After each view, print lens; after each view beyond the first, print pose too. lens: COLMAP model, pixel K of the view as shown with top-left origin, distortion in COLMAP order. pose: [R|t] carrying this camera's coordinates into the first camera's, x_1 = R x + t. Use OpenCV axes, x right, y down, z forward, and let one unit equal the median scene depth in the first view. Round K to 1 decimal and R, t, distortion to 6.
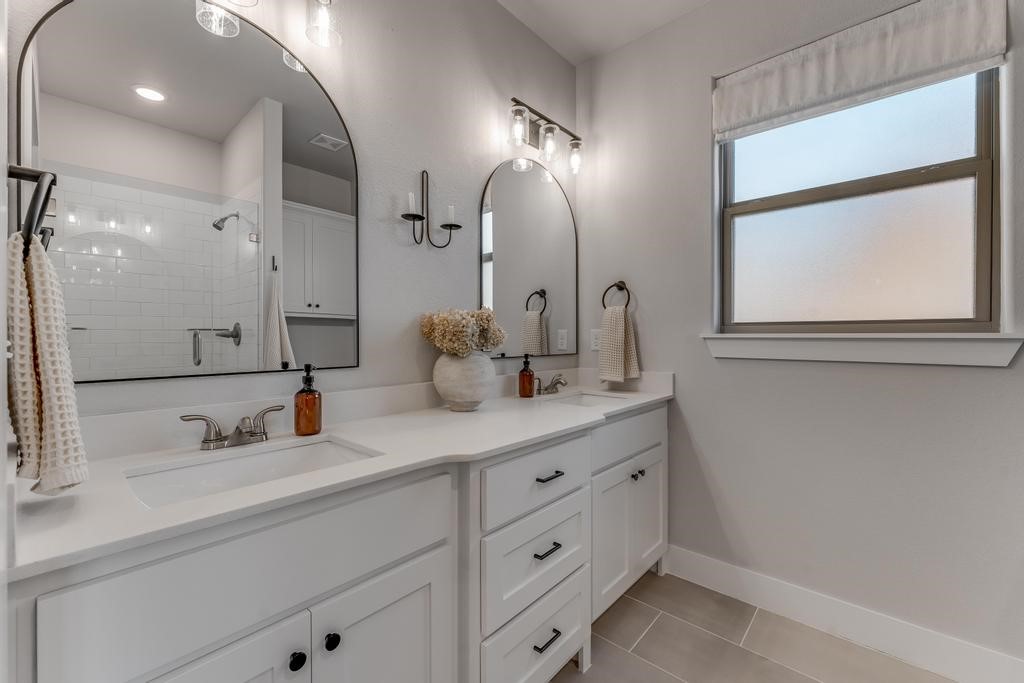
lens RADIAL K [[427.9, 0, 513.7], [0, 427.9, 337.8], [0, 0, 1]] dist [0.000845, 0.000168]
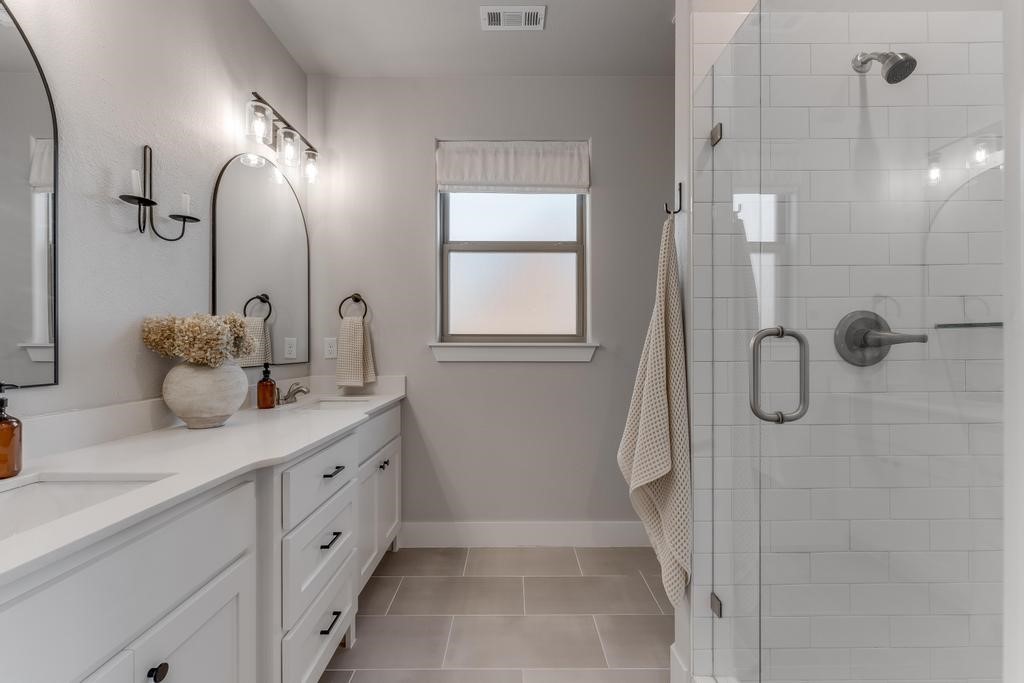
lens RADIAL K [[471.8, 0, 514.2], [0, 471.8, 342.6], [0, 0, 1]] dist [-0.000558, -0.000014]
pose [[0.722265, 0.004666, 0.691601, -0.332691], [0.001591, 0.999963, -0.008407, 0.001911], [-0.691615, 0.007173, 0.722231, -0.158179]]
